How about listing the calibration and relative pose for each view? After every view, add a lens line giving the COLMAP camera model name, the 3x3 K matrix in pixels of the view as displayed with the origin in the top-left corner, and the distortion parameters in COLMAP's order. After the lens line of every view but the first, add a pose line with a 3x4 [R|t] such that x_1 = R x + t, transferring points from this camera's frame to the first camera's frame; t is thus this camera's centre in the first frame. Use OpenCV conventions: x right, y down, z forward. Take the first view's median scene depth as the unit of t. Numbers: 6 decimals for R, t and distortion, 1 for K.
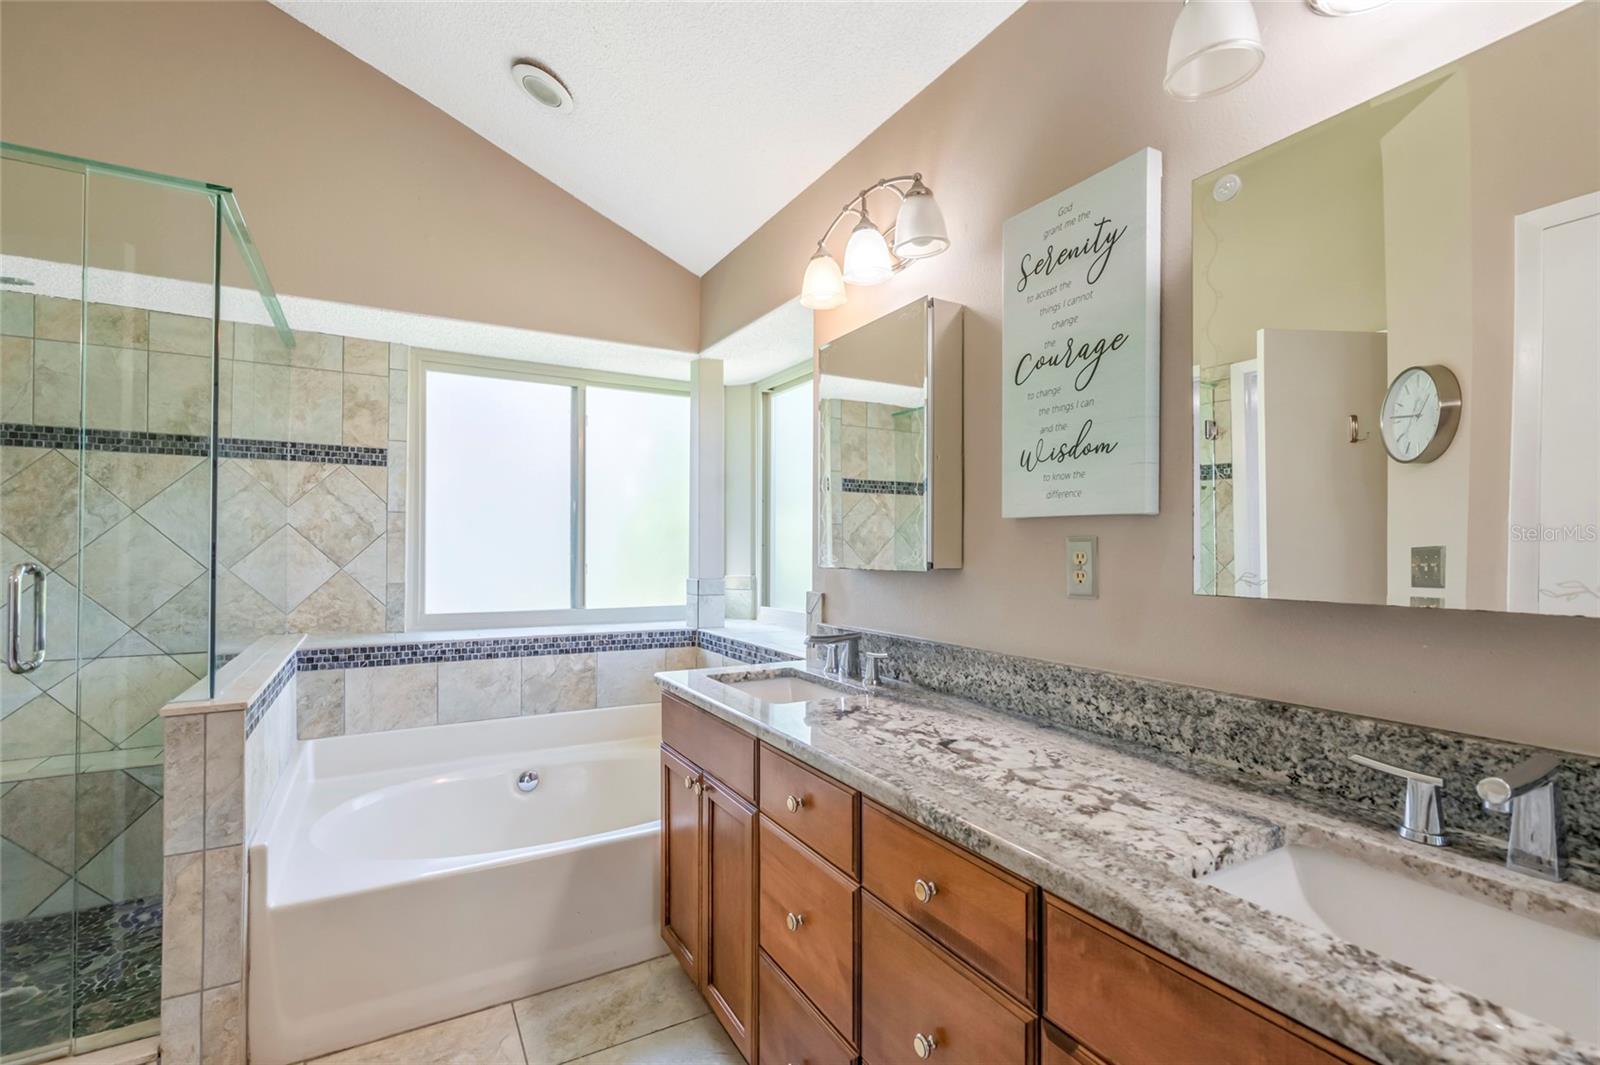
lens RADIAL K [[729.9, 0, 843.4], [0, 729.9, 546.8], [0, 0, 1]] dist [-0.003916, 0.002919]
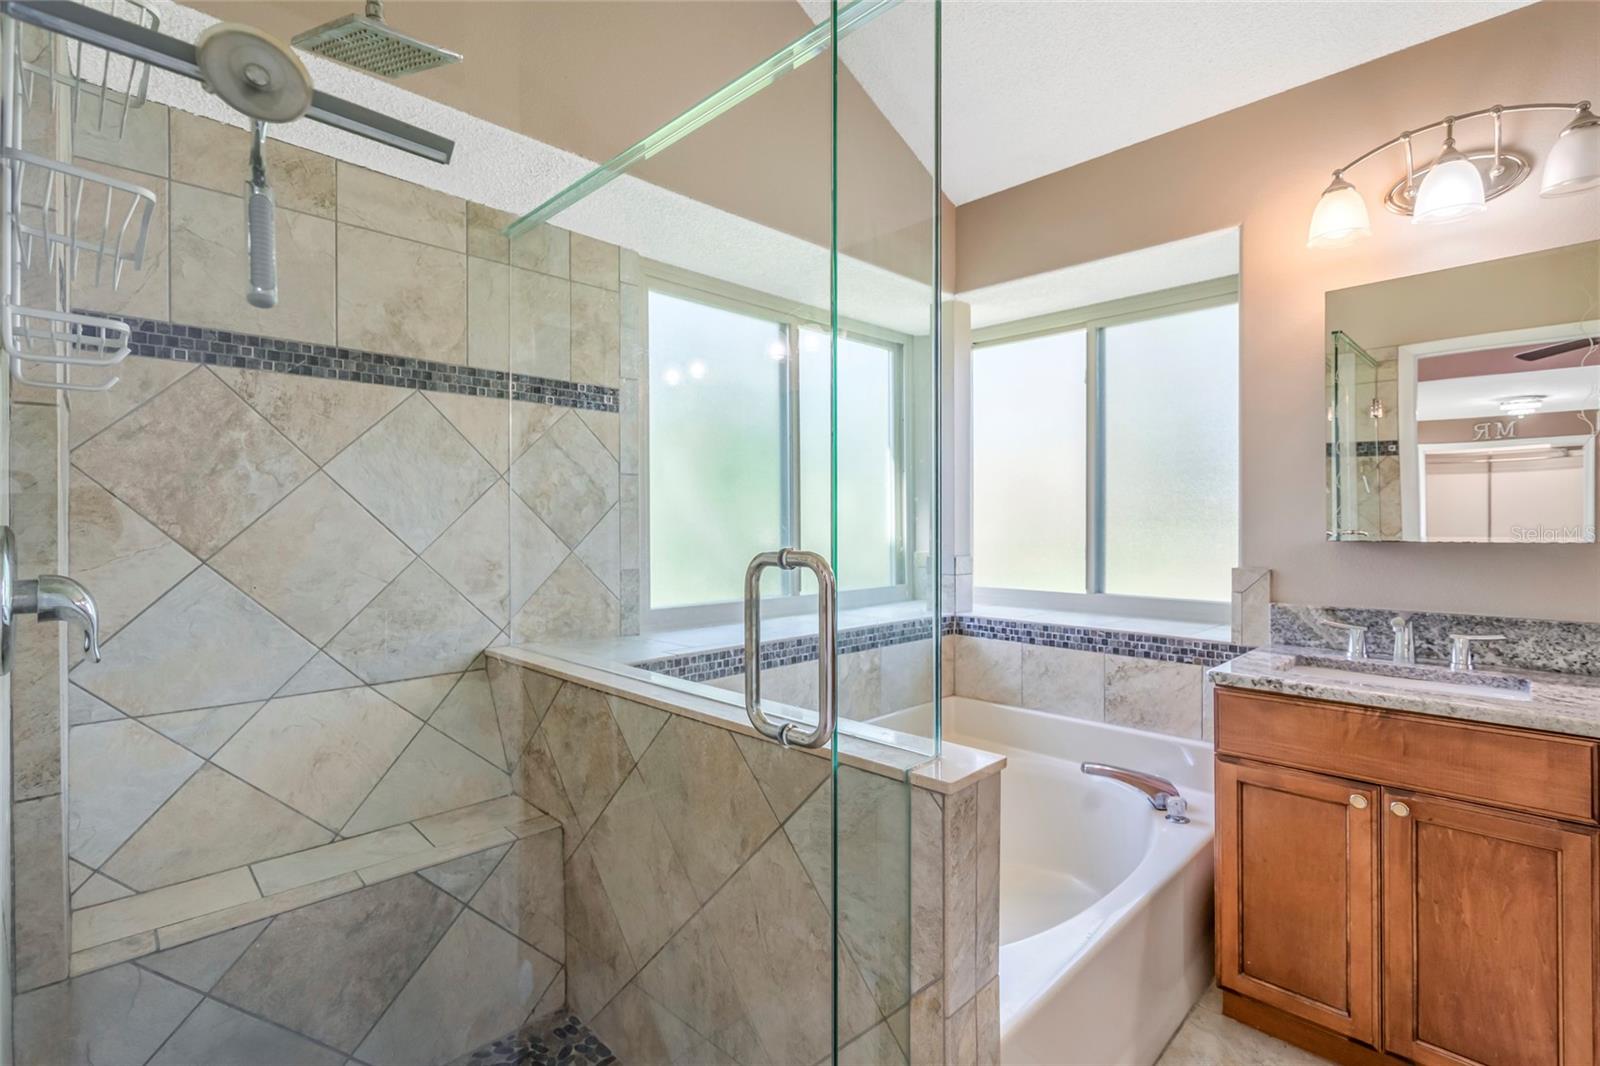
lens RADIAL K [[729.9, 0, 851.6], [0, 729.9, 525.5], [0, 0, 1]] dist [-0.003916, 0.002919]
pose [[0.963889, -0.007362, 0.266204, -0.679905], [0.005436, 0.999953, 0.007973, -0.000286], [-0.266251, -0.006238, 0.963884, 0.247199]]
